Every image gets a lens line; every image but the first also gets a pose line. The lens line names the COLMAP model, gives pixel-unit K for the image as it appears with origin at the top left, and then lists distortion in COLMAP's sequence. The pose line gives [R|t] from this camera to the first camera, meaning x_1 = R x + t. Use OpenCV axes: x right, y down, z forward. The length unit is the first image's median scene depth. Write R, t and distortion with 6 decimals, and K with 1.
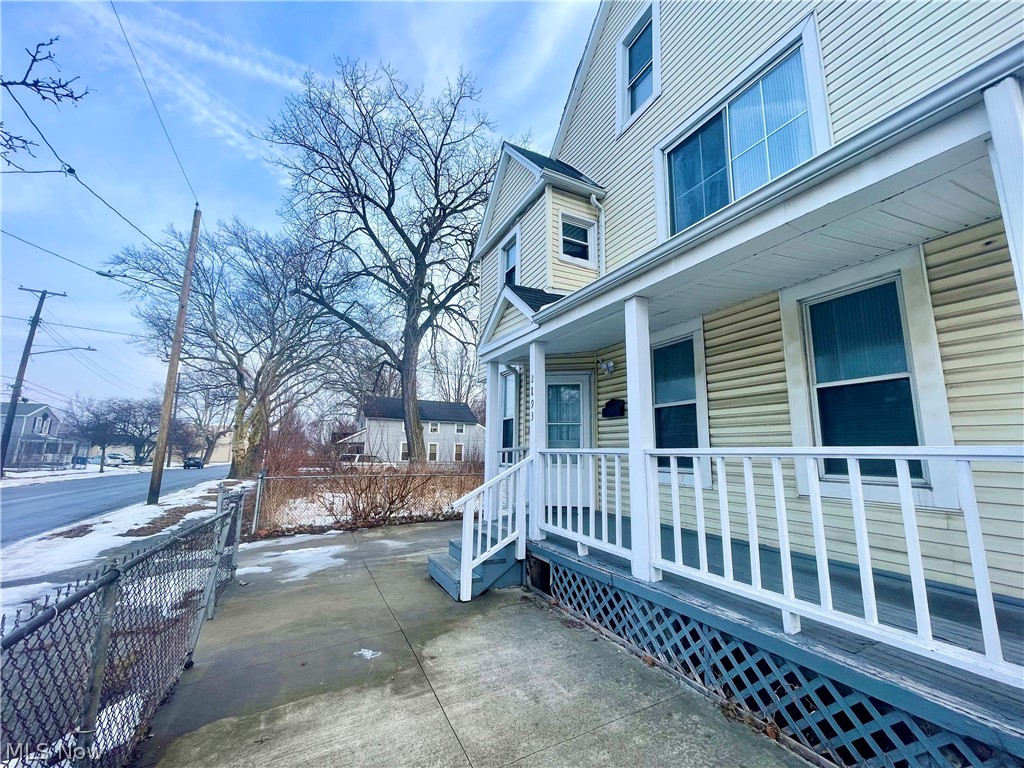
lens RADIAL K [[412.4, 0, 513.7], [0, 412.4, 385.6], [0, 0, 1]] dist [-0.002971, -0.000063]
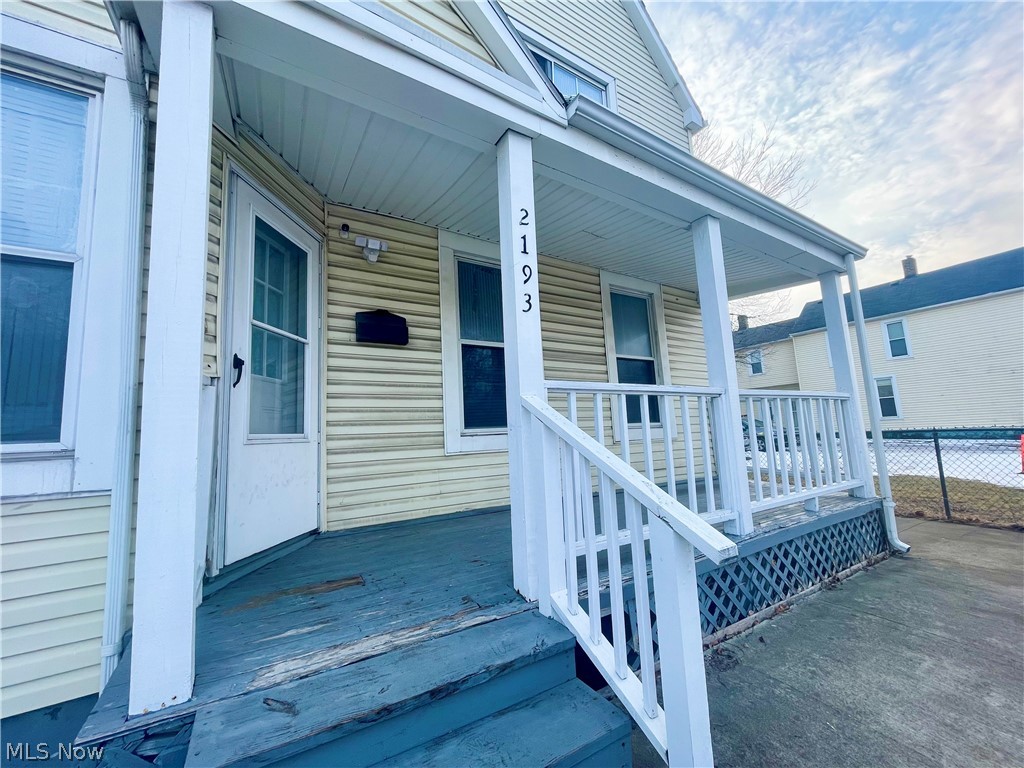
lens RADIAL K [[412.4, 0, 513.7], [0, 412.4, 385.6], [0, 0, 1]] dist [-0.002971, -0.000063]
pose [[-0.088903, 0.096543, 0.991350, -0.559206], [-0.126921, 0.986080, -0.107412, 0.310164], [-0.987921, -0.135372, -0.075412, 1.607056]]
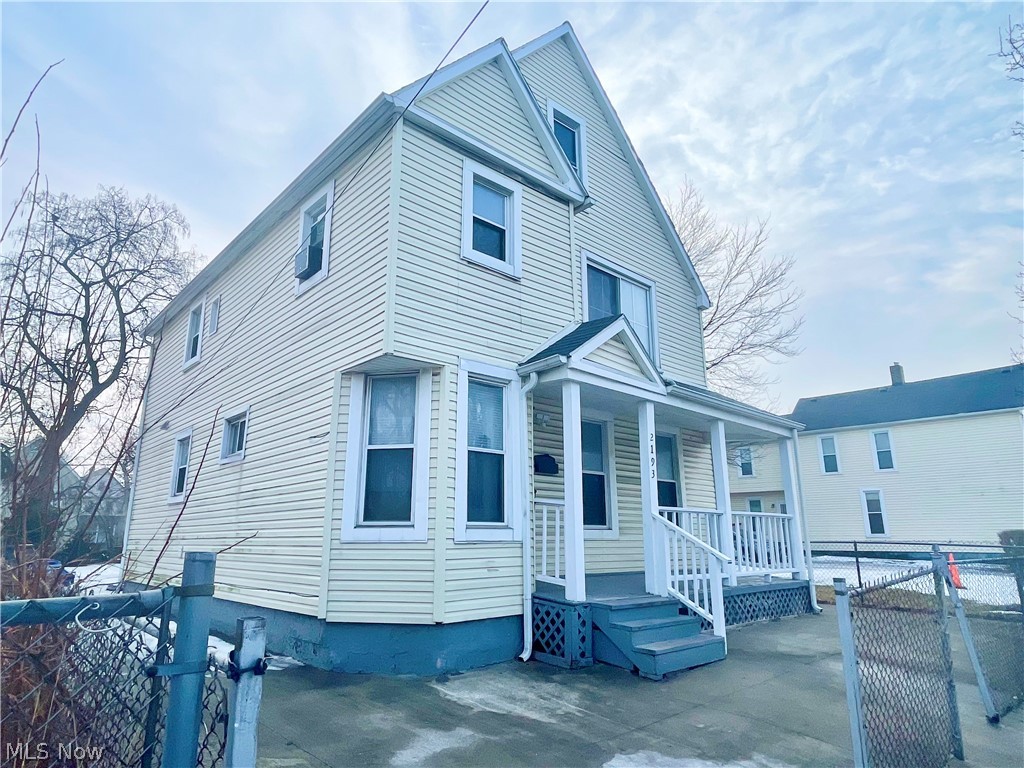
lens RADIAL K [[628.6, 0, 512.0], [0, 628.6, 384.0], [0, 0, 1]] dist [-0.001851, -0.001367]
pose [[-0.267166, 0.202520, 0.942130, -2.130695], [-0.172143, 0.951912, -0.253438, 0.486159], [-0.948150, -0.229891, -0.219456, 2.677620]]
